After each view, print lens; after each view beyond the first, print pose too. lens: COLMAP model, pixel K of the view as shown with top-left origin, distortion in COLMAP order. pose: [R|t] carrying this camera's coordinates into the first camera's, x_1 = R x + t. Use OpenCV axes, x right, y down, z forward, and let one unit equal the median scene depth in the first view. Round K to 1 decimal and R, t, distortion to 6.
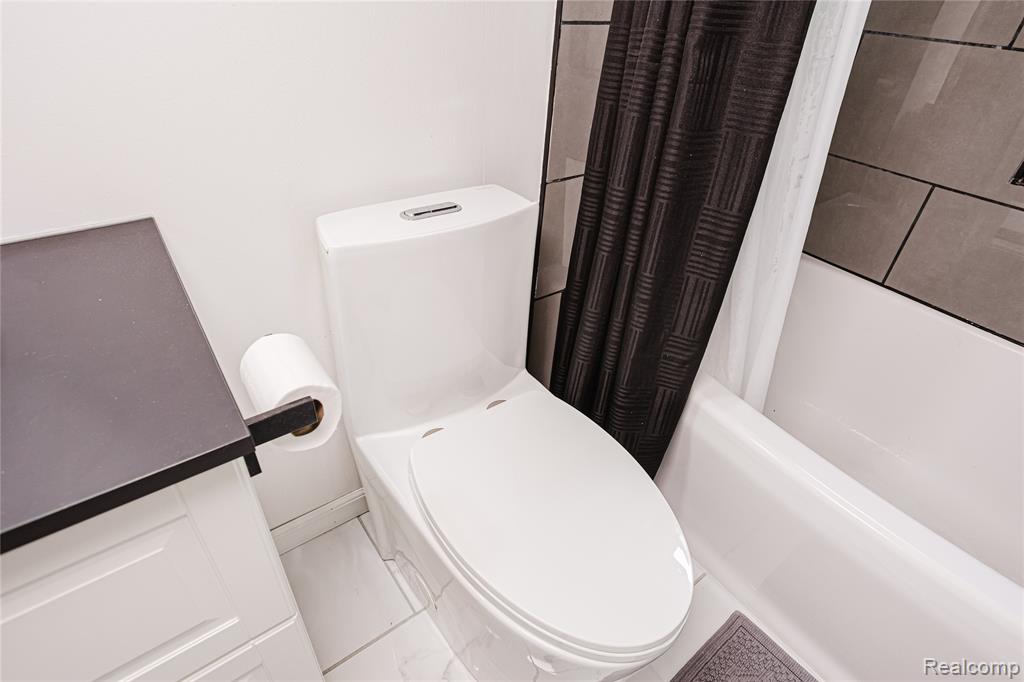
lens RADIAL K [[522.6, 0, 508.1], [0, 522.6, 335.4], [0, 0, 1]] dist [-0.061908, 0.032715]
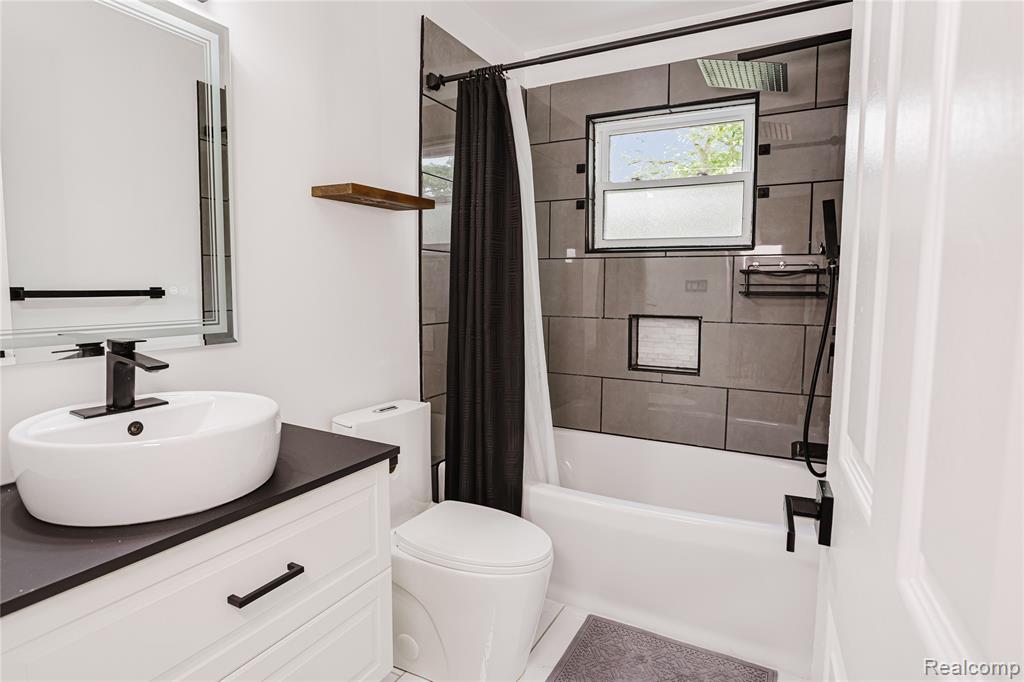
lens RADIAL K [[522.6, 0, 508.1], [0, 522.6, 335.4], [0, 0, 1]] dist [-0.061908, 0.032715]
pose [[0.902915, -0.087756, 0.420766, -0.514469], [0.282692, 0.858658, -0.427541, 0.494022], [-0.323775, 0.504980, 0.800103, -0.893293]]
